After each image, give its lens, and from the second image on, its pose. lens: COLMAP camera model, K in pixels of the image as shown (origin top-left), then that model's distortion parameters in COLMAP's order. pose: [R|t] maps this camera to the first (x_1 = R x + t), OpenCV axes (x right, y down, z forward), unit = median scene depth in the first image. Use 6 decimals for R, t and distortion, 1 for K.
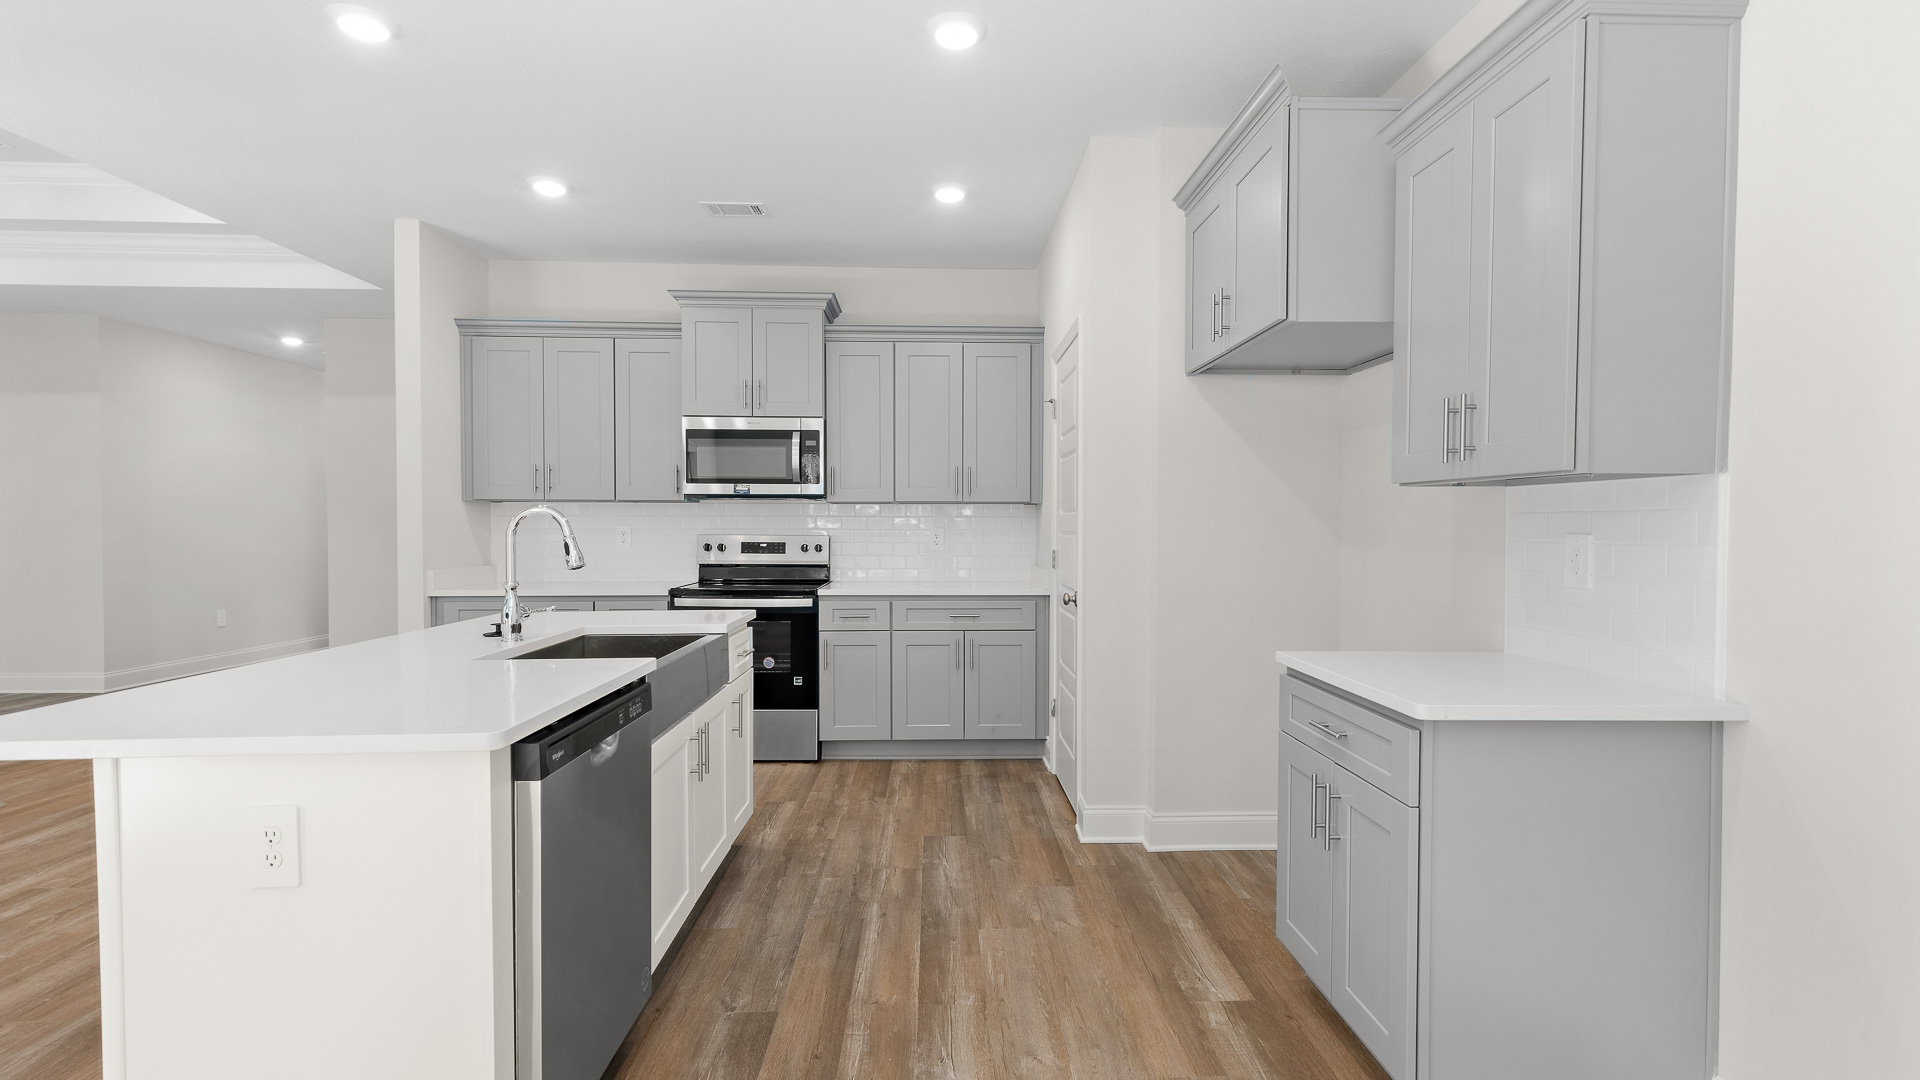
lens RADIAL K [[873.3, 0, 970.6], [0, 873.3, 538.6], [0, 0, 1]] dist [-0.000528, -0.000861]
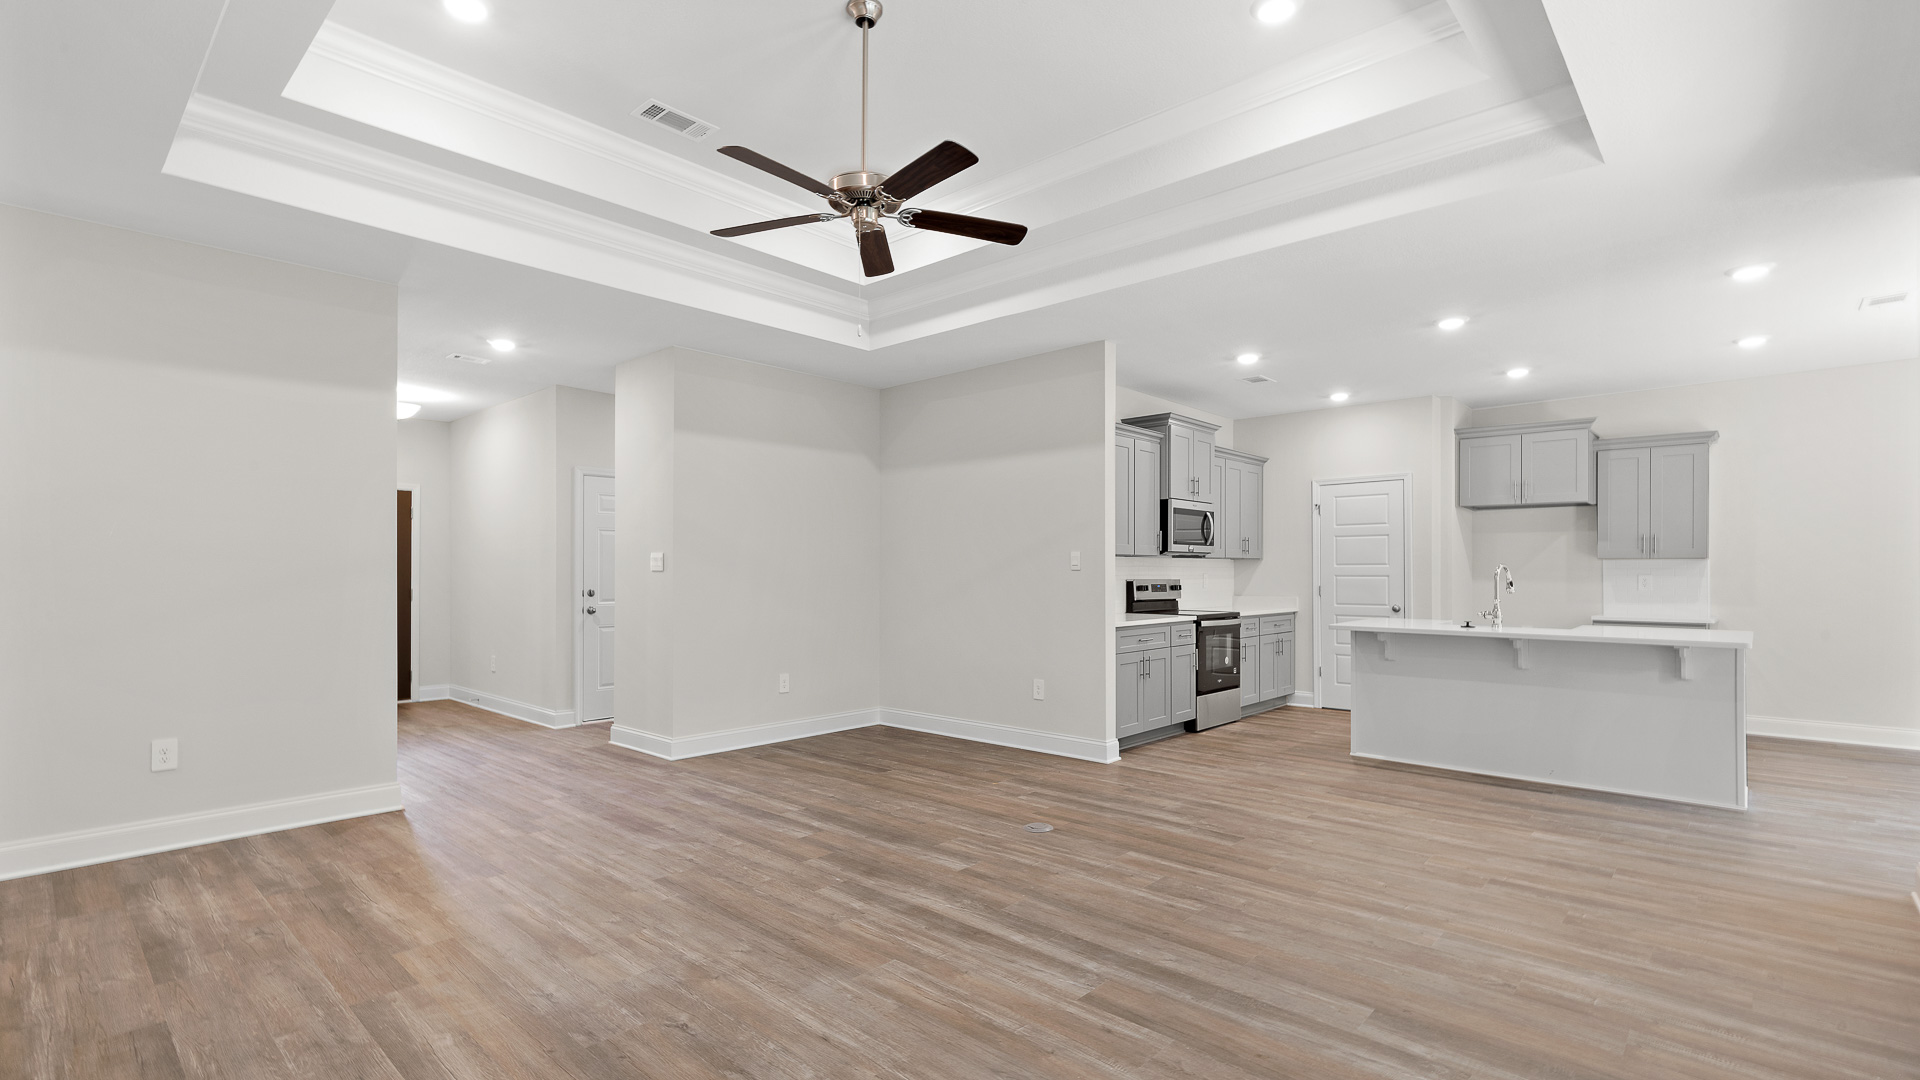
lens RADIAL K [[873.3, 0, 962.6], [0, 873.3, 554.8], [0, 0, 1]] dist [-0.000528, -0.000861]
pose [[0.707589, 0.012971, 0.706505, -1.600611], [0.010473, 0.999529, -0.028839, -0.006422], [-0.706546, 0.027806, 0.707120, 0.210932]]
